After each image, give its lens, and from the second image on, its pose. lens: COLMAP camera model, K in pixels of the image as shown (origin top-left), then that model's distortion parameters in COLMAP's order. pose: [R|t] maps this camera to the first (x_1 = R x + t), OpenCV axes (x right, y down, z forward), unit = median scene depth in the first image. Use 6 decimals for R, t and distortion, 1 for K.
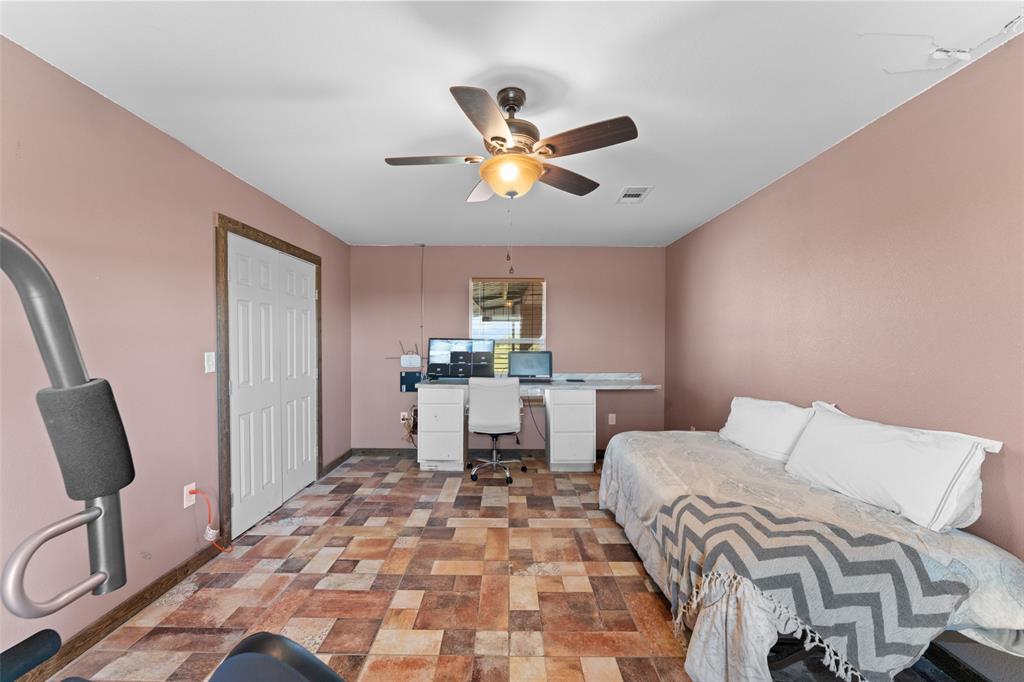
lens RADIAL K [[411.5, 0, 510.7], [0, 411.5, 345.8], [0, 0, 1]] dist [-0.009344, -0.000027]
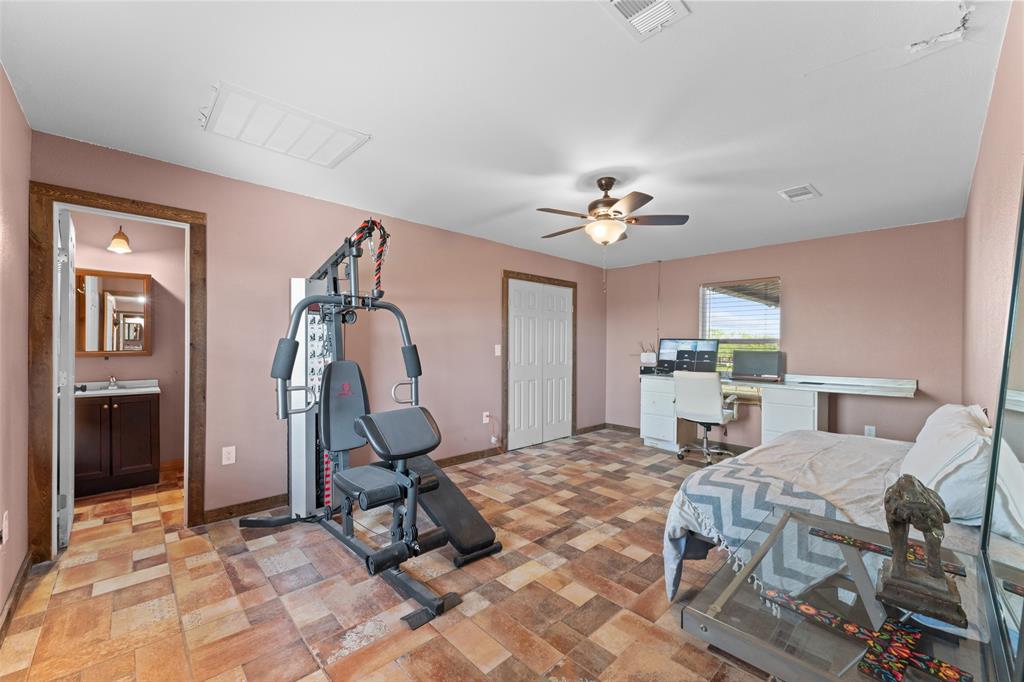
lens RADIAL K [[407.6, 0, 505.2], [0, 407.6, 346.8], [0, 0, 1]] dist [-0.001647, -0.000148]
pose [[0.688482, 0.008066, -0.725208, 0.563424], [-0.017319, 0.999836, -0.005322, 0.030369], [0.725046, 0.016224, 0.688509, -0.230170]]
